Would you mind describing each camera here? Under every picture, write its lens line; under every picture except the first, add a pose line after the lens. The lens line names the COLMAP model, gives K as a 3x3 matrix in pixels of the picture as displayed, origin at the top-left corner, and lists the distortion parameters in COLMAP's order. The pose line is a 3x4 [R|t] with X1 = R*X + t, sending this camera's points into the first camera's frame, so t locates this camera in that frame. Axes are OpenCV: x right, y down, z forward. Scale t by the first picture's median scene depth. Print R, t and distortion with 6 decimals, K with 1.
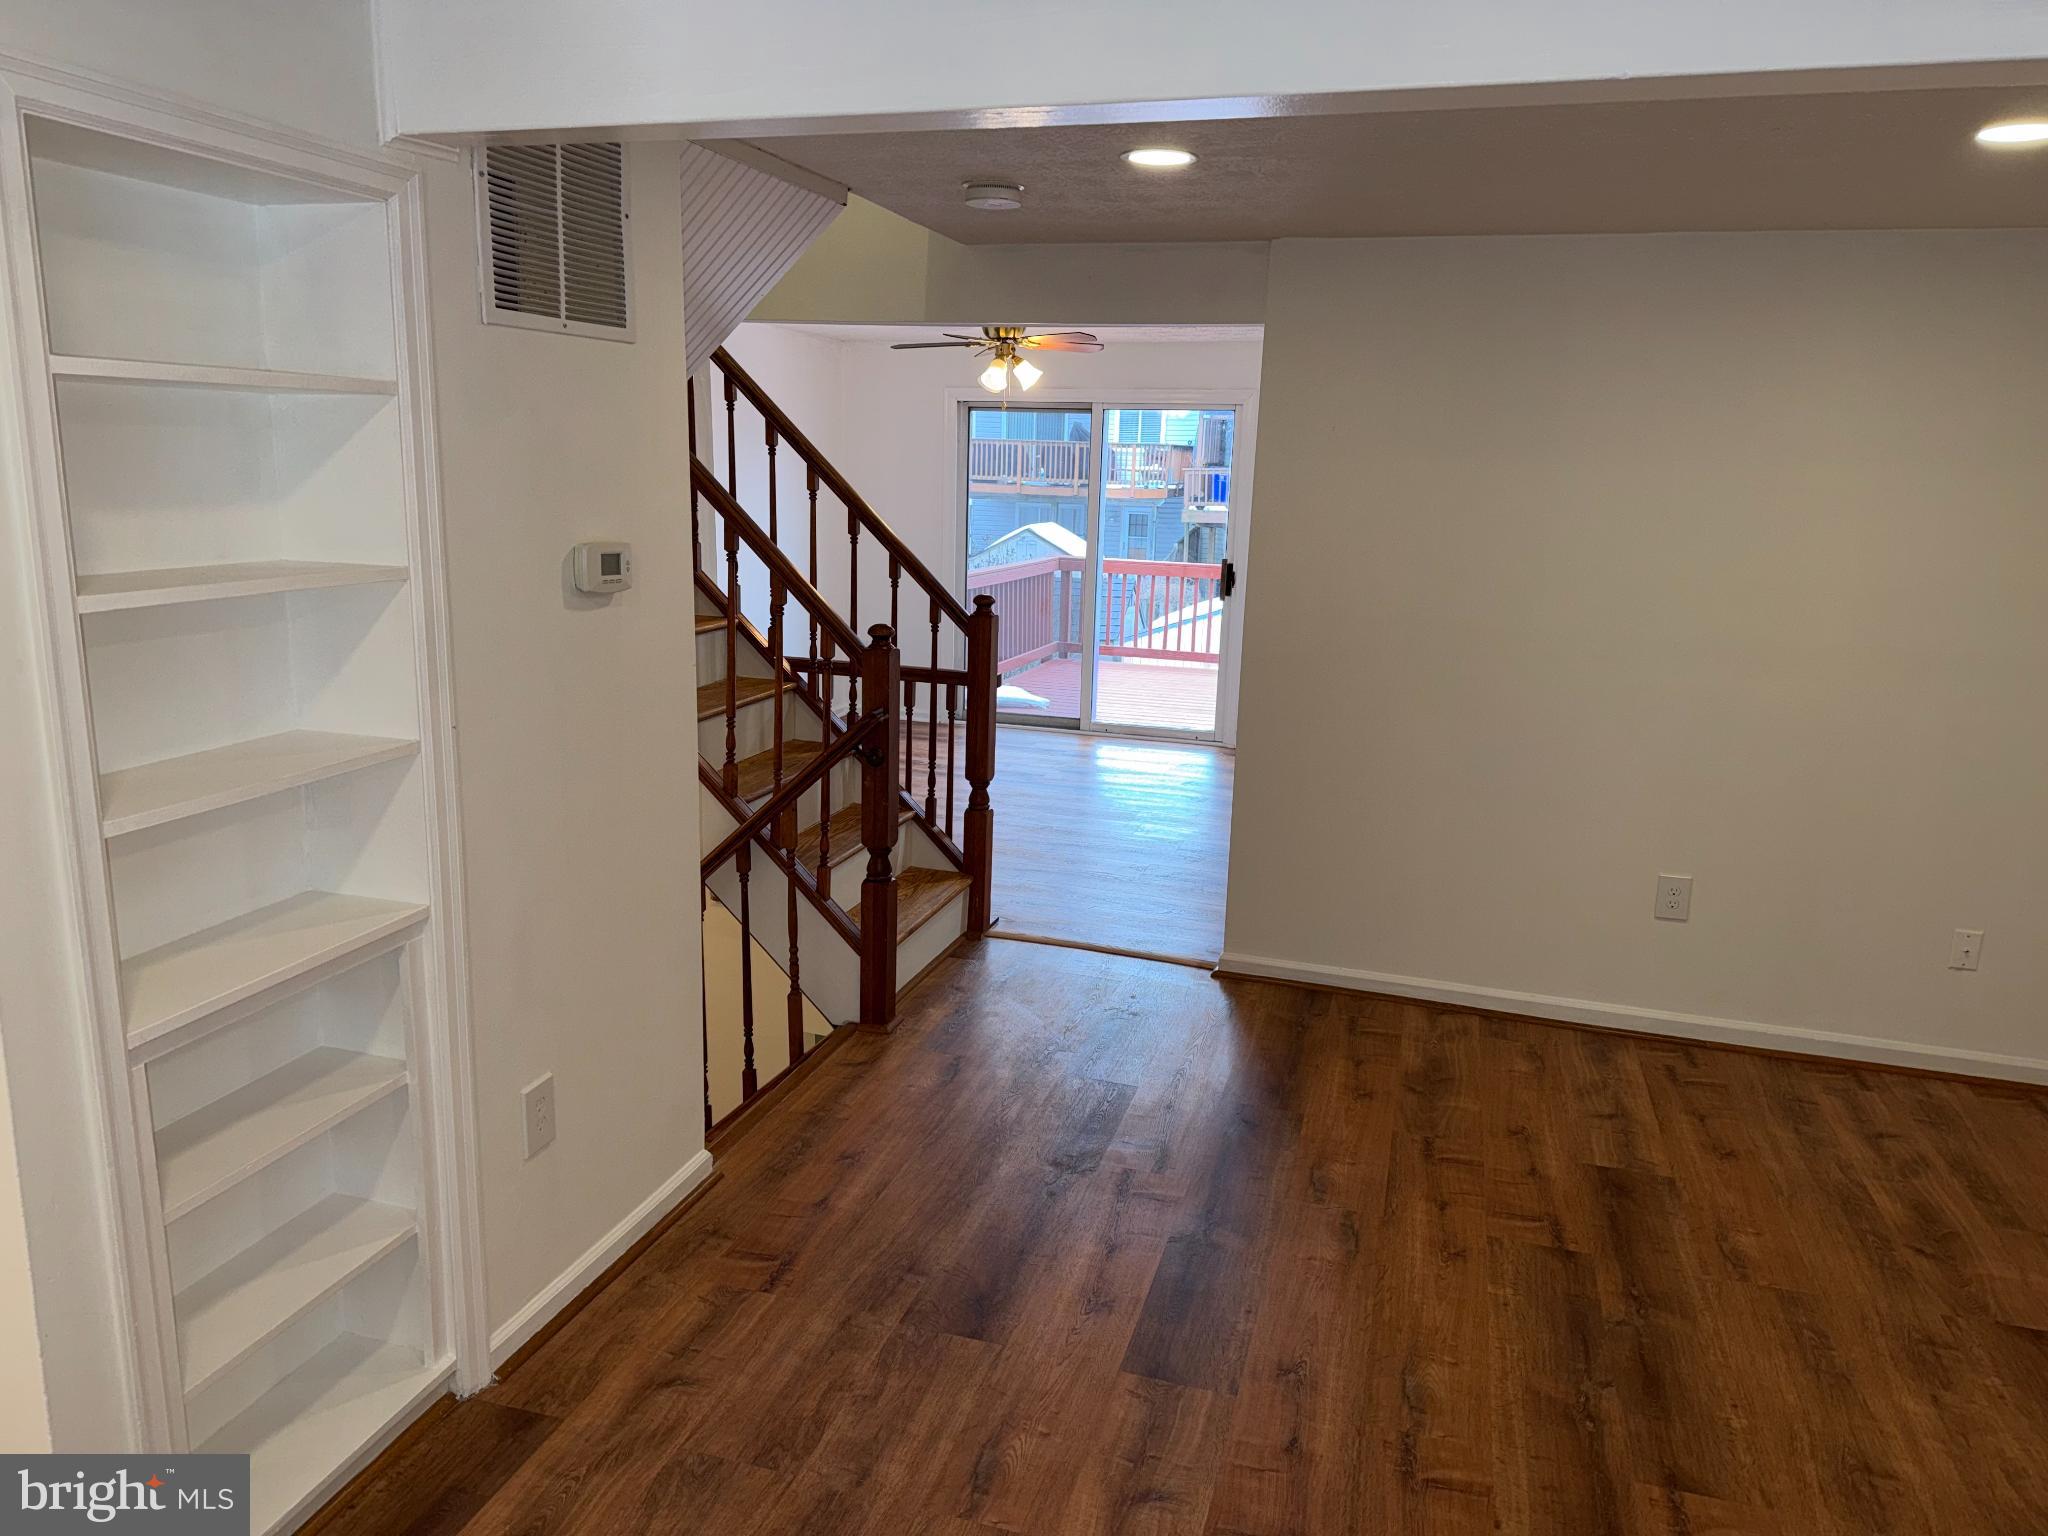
lens RADIAL K [[1420.5, 0, 1021.9], [0, 1420.5, 748.1], [0, 0, 1]] dist [0.056809, -0.080451]
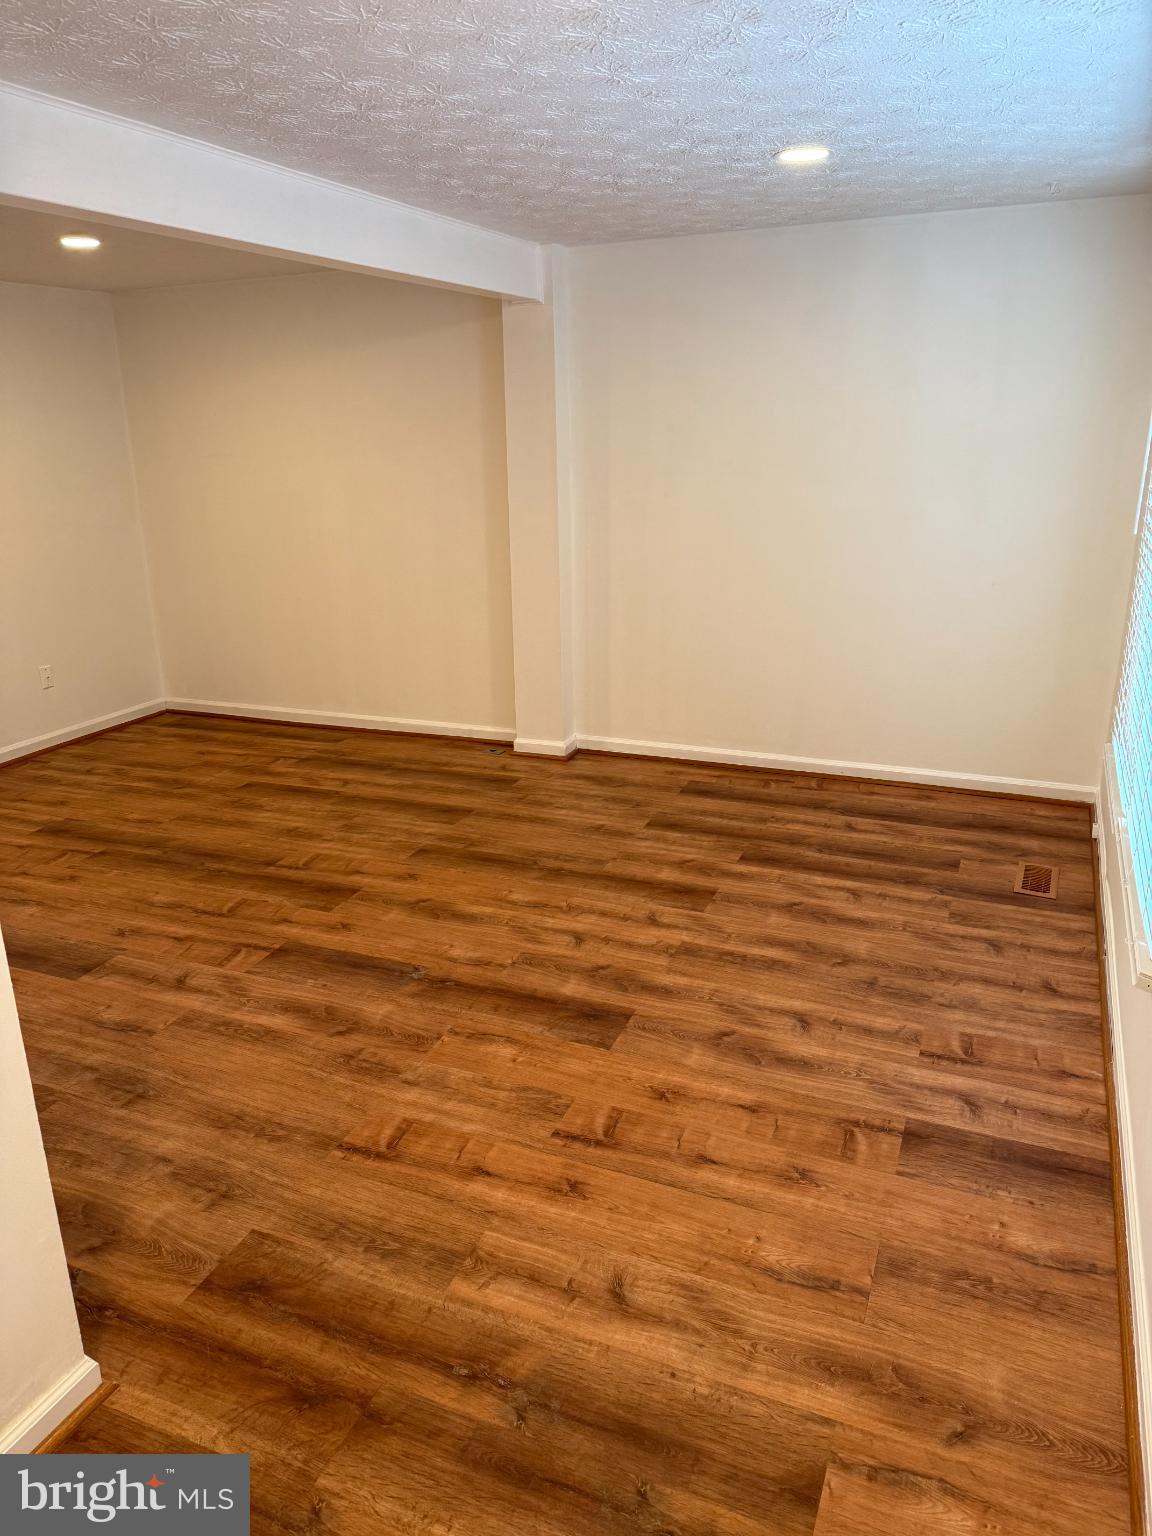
lens RADIAL K [[1071.9, 0, 542.2], [0, 1071.9, 767.0], [0, 0, 1]] dist [0.188863, -0.322479]
pose [[0.122177, -0.334922, 0.934291, -0.763322], [0.226730, 0.925870, 0.302254, -0.043038], [-0.966264, 0.174904, 0.189057, 0.155005]]
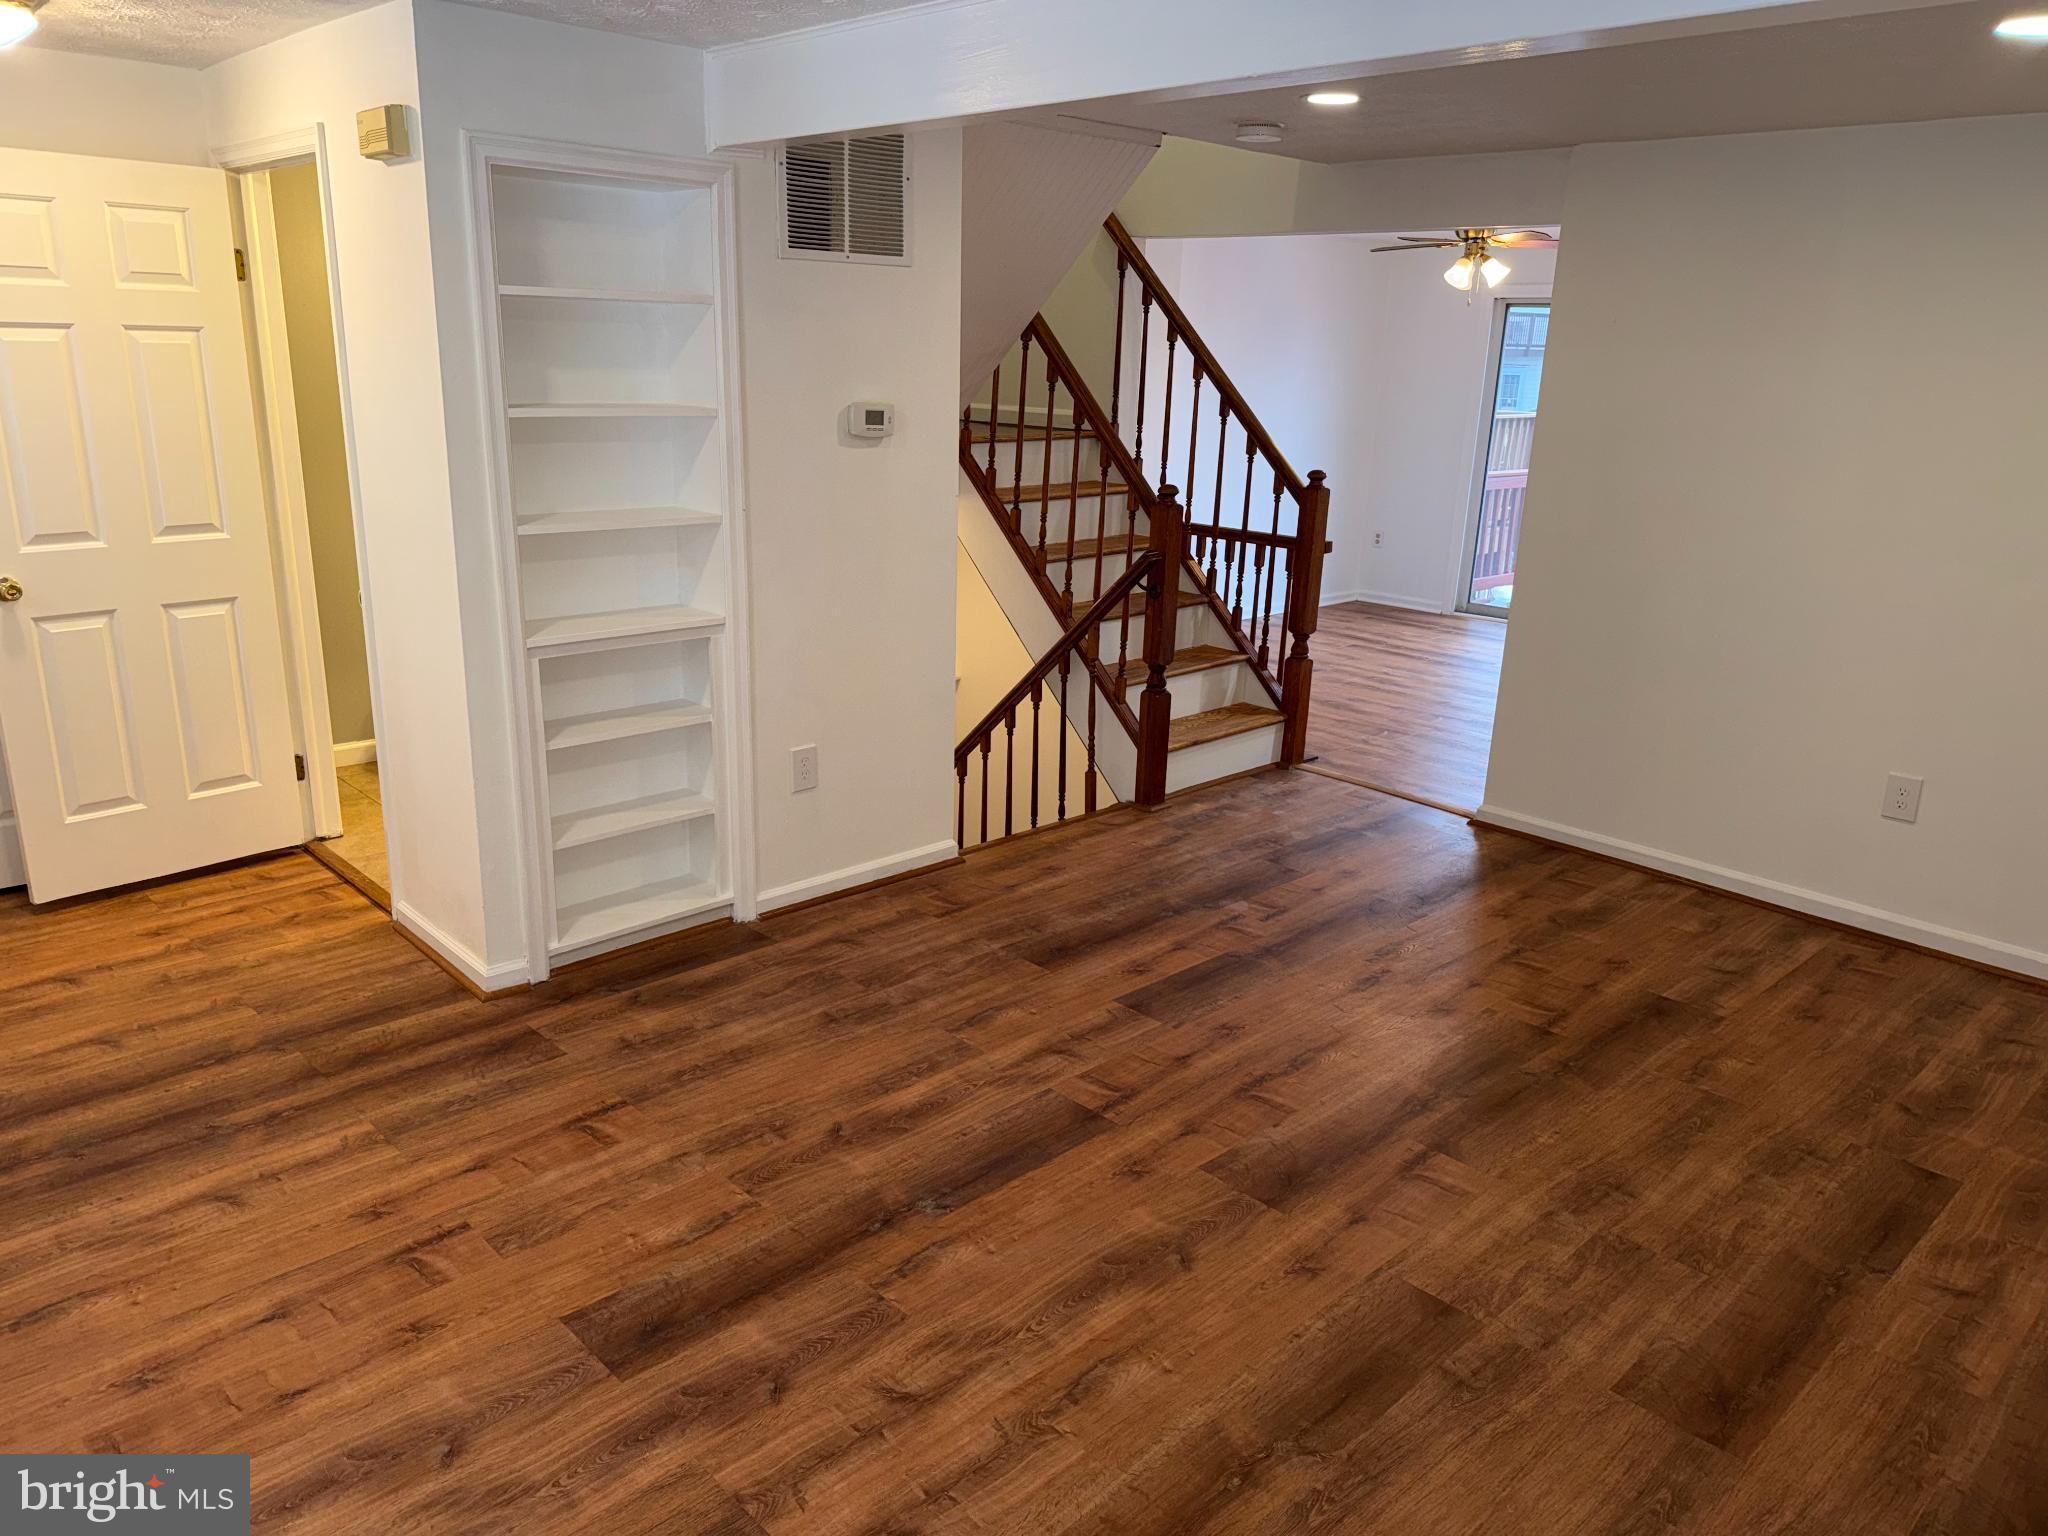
lens RADIAL K [[1434.1, 0, 1024.0], [0, 1434.1, 768.0], [0, 0, 1]] dist [0.076775, -0.104147]
pose [[0.872351, 0.134472, -0.470022, 0.497309], [-0.101511, 0.990296, 0.094919, 0.063014], [0.478224, -0.035091, 0.877536, -0.225477]]
